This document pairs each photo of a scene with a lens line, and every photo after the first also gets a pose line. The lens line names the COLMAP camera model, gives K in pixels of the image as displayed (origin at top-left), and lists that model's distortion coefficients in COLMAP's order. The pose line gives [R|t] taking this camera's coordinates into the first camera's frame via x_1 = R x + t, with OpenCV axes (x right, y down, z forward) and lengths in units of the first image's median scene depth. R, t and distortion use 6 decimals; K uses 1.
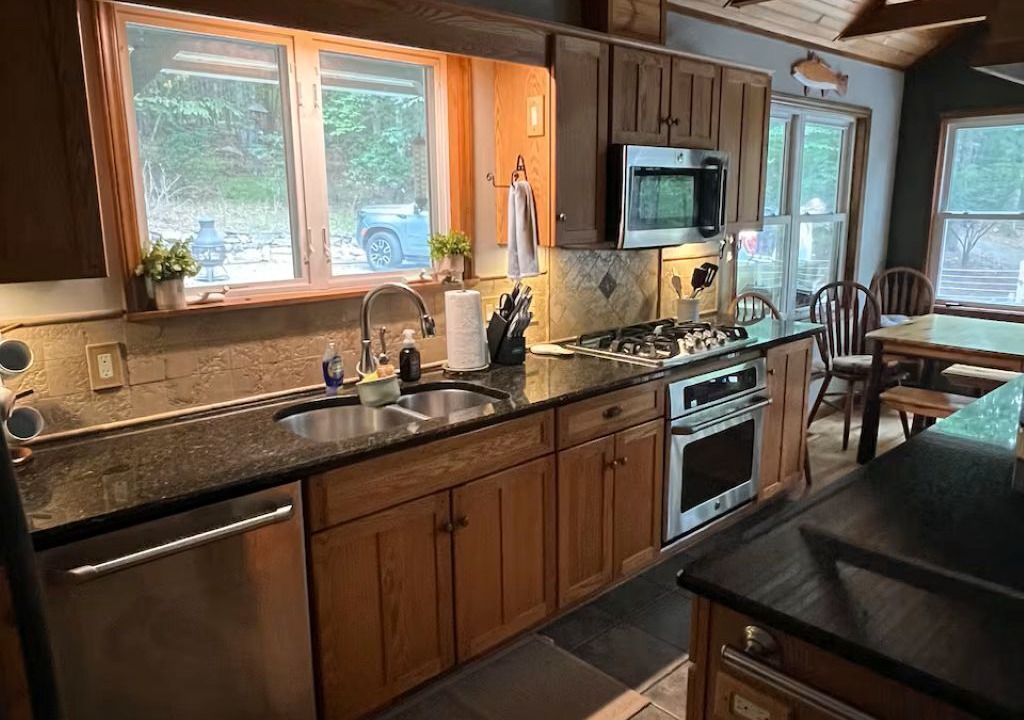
lens RADIAL K [[752.8, 0, 512.1], [0, 752.8, 359.0], [0, 0, 1]] dist [0.000496, 0.000784]
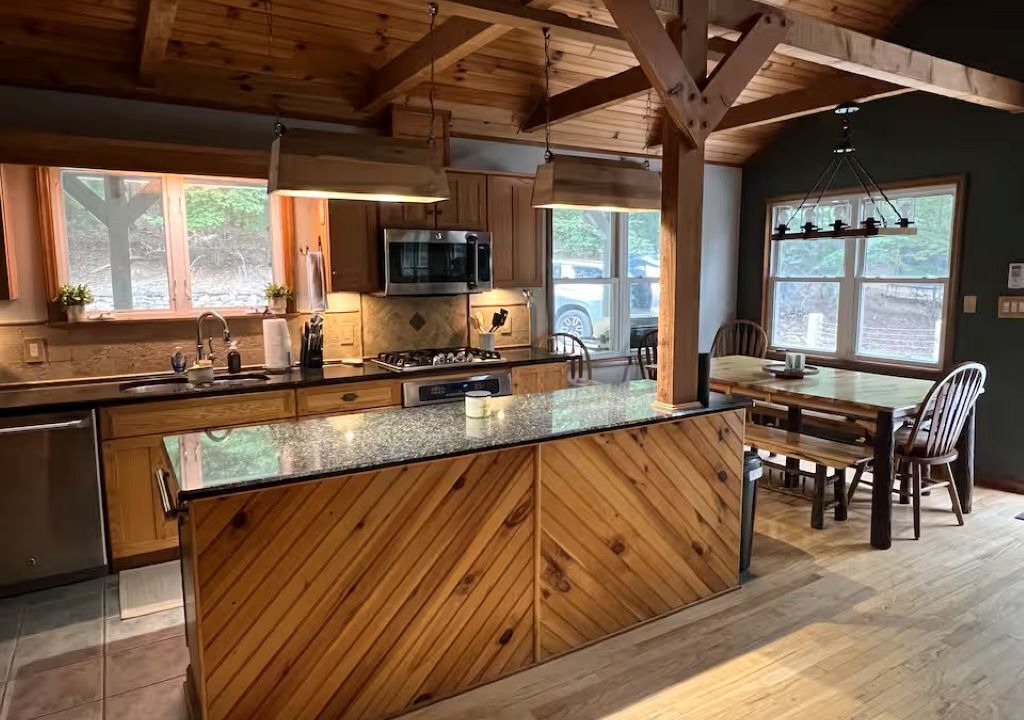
lens RADIAL K [[659.2, 0, 513.1], [0, 659.2, 360.7], [0, 0, 1]] dist [0.000992, -0.000369]
pose [[0.978961, 0.028740, -0.202011, 0.743397], [-0.043593, 0.996631, -0.069467, 0.075938], [0.199334, 0.076812, 0.976917, -0.276866]]
